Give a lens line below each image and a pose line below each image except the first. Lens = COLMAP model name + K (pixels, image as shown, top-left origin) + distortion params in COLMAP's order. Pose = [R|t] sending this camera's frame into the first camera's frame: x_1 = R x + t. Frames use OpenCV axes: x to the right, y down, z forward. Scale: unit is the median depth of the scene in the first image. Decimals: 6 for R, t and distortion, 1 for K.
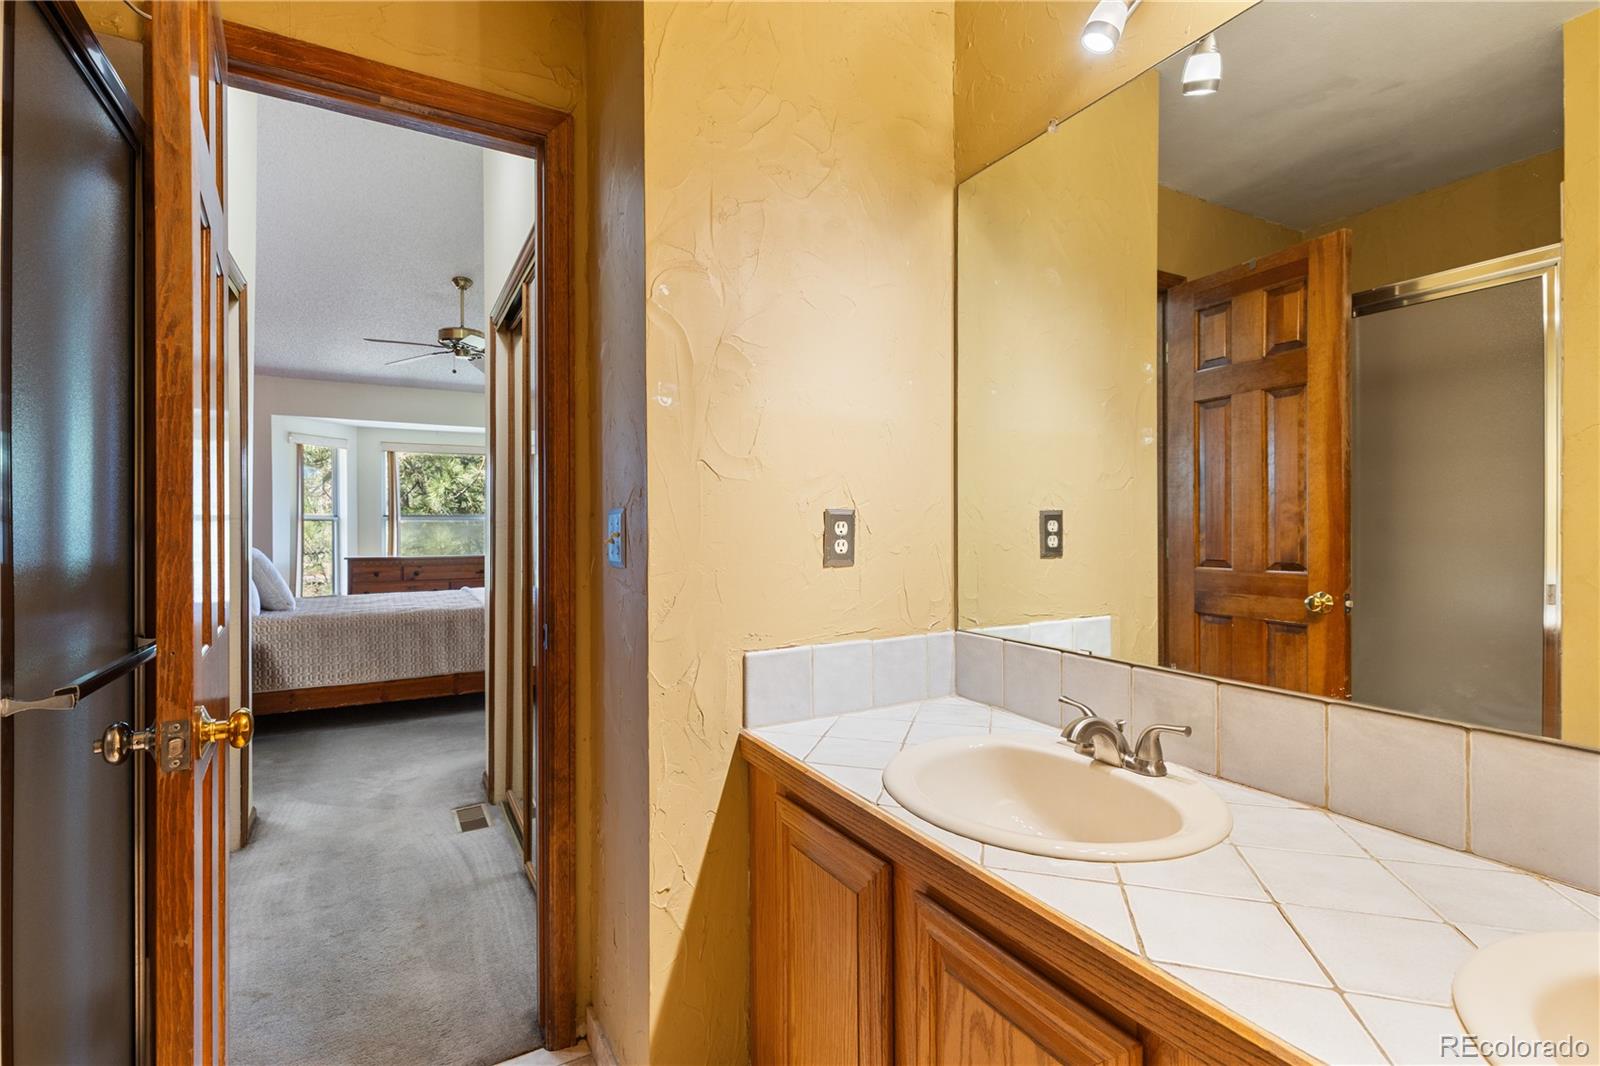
lens RADIAL K [[727.9, 0, 801.1], [0, 727.9, 522.8], [0, 0, 1]] dist [0.006782, -0.000406]
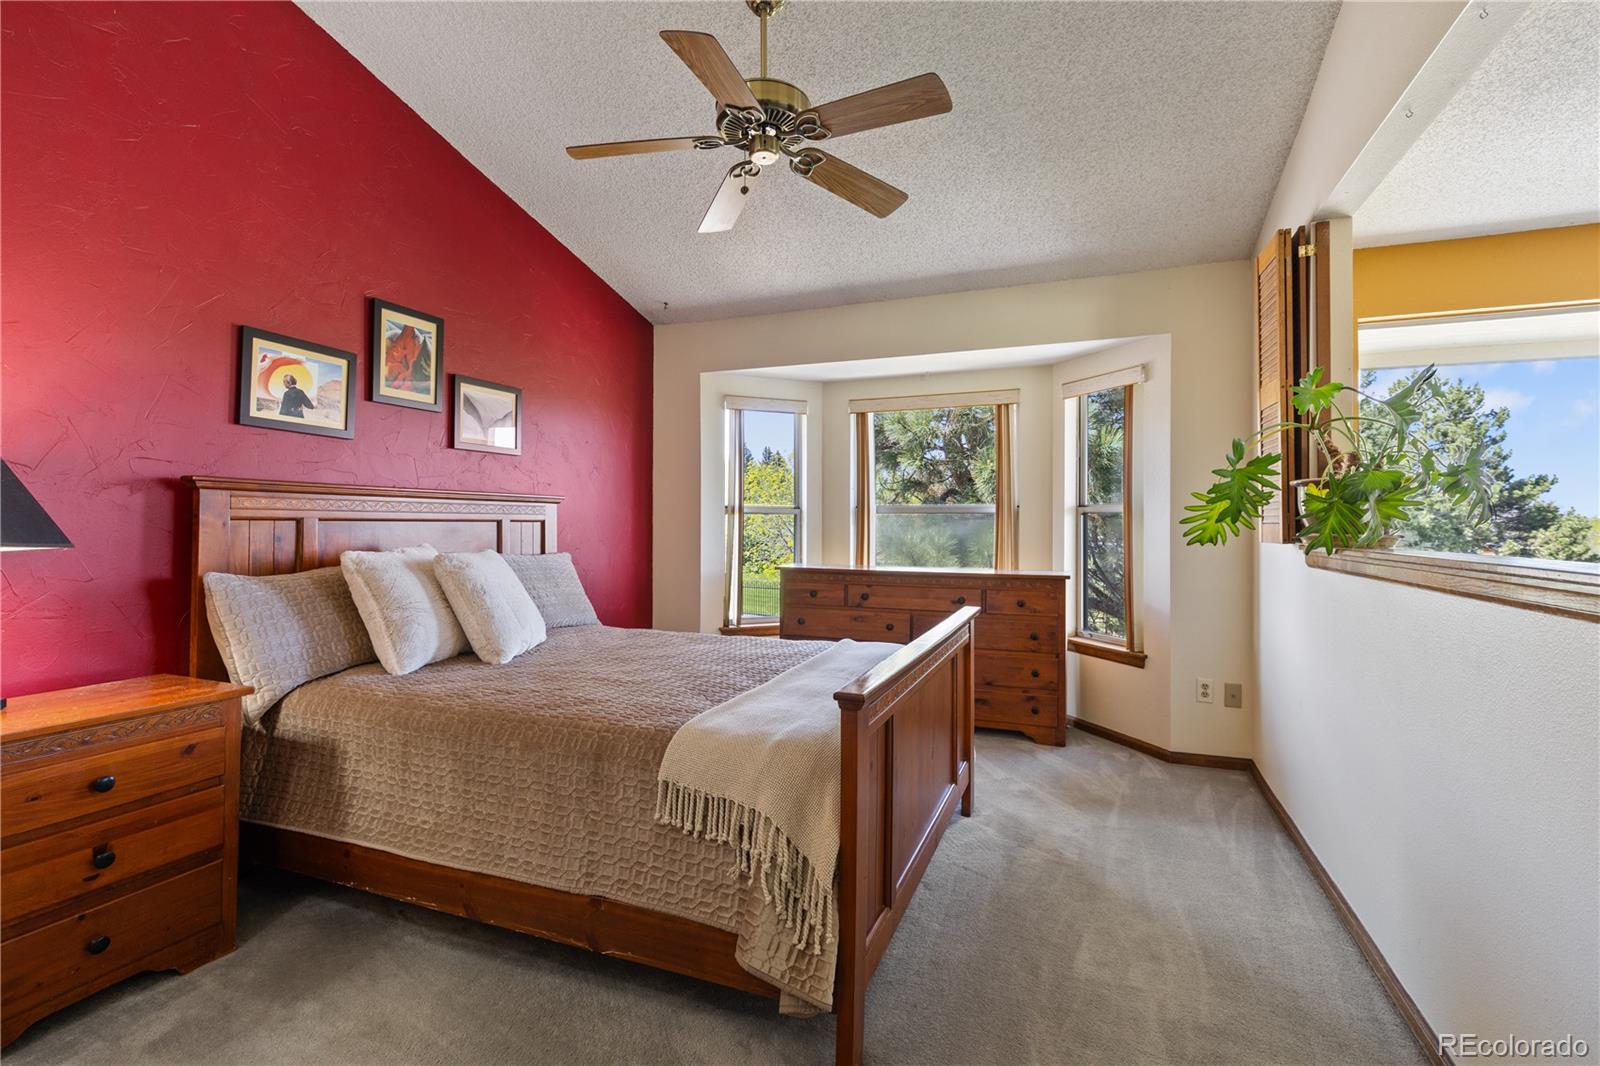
lens RADIAL K [[727.9, 0, 793.5], [0, 727.9, 517.5], [0, 0, 1]] dist [0.006782, -0.000406]
pose [[0.618204, 0.001517, -0.786016, -0.067570], [-0.005530, 0.999982, -0.002419, 0.002549], [0.785998, 0.005842, 0.618201, 0.559989]]
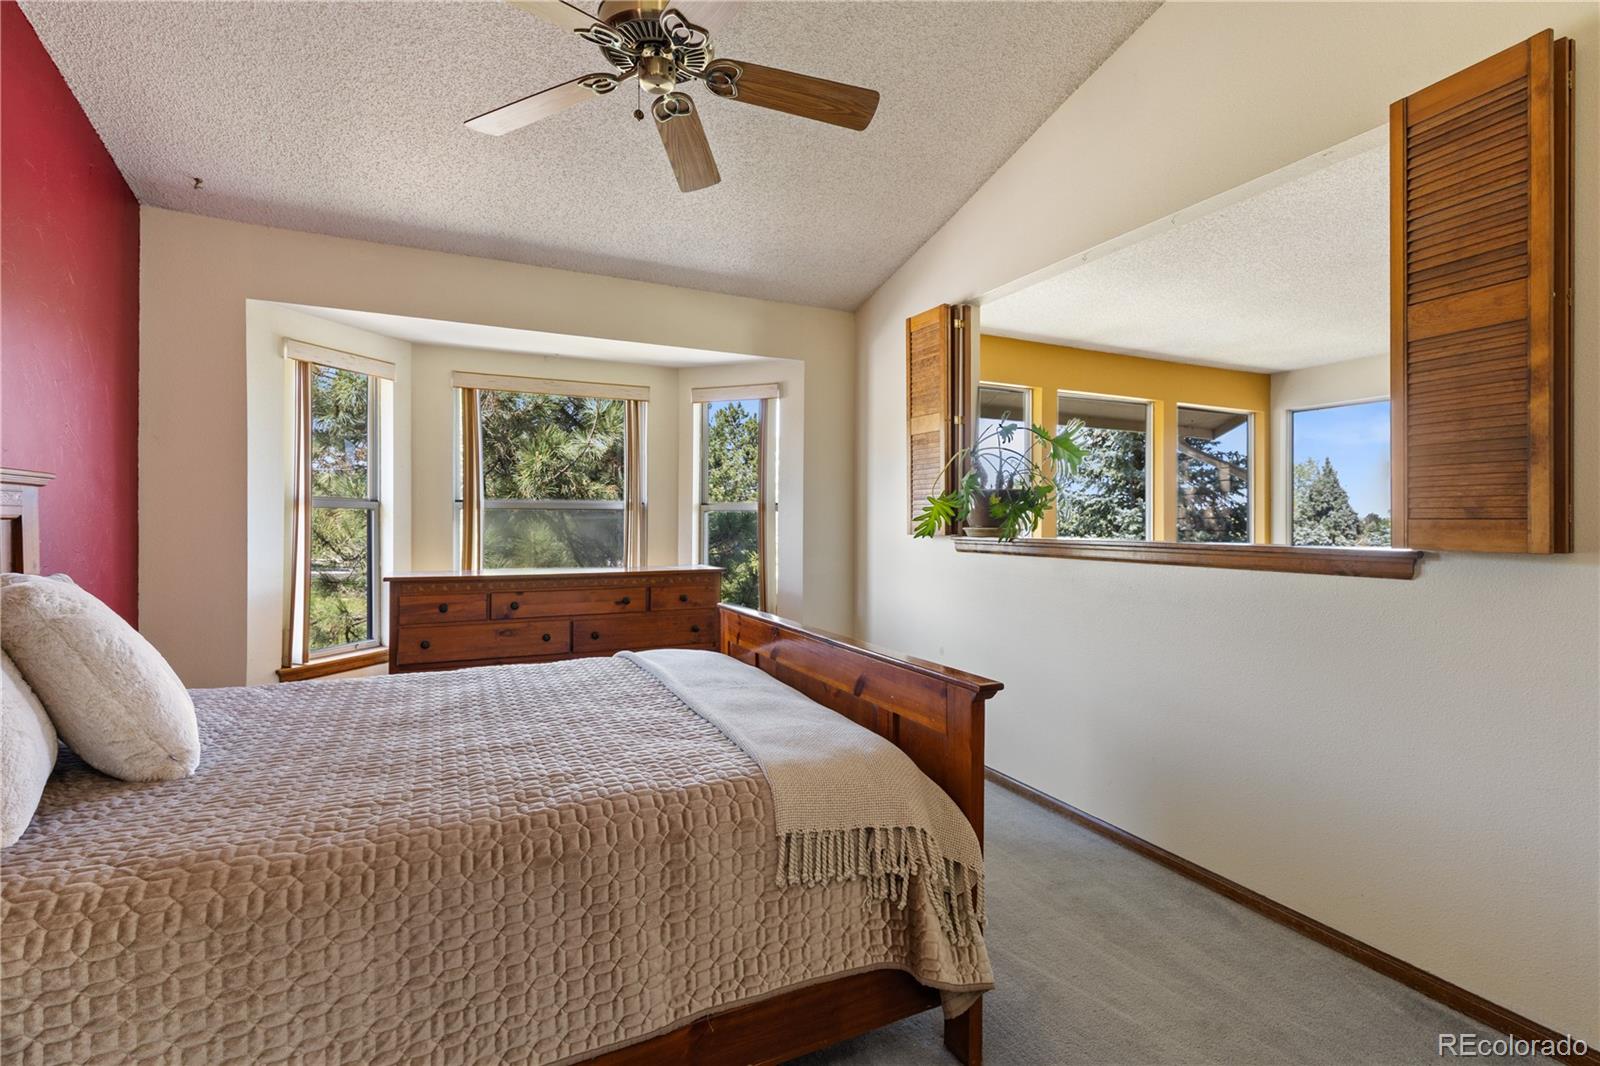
lens RADIAL K [[727.9, 0, 804.5], [0, 727.9, 519.8], [0, 0, 1]] dist [0.006782, -0.000406]
pose [[0.997572, 0.007062, -0.069290, -0.273973], [-0.007004, 0.999975, 0.001072, 0.003029], [0.069296, -0.000584, 0.997596, 0.473125]]
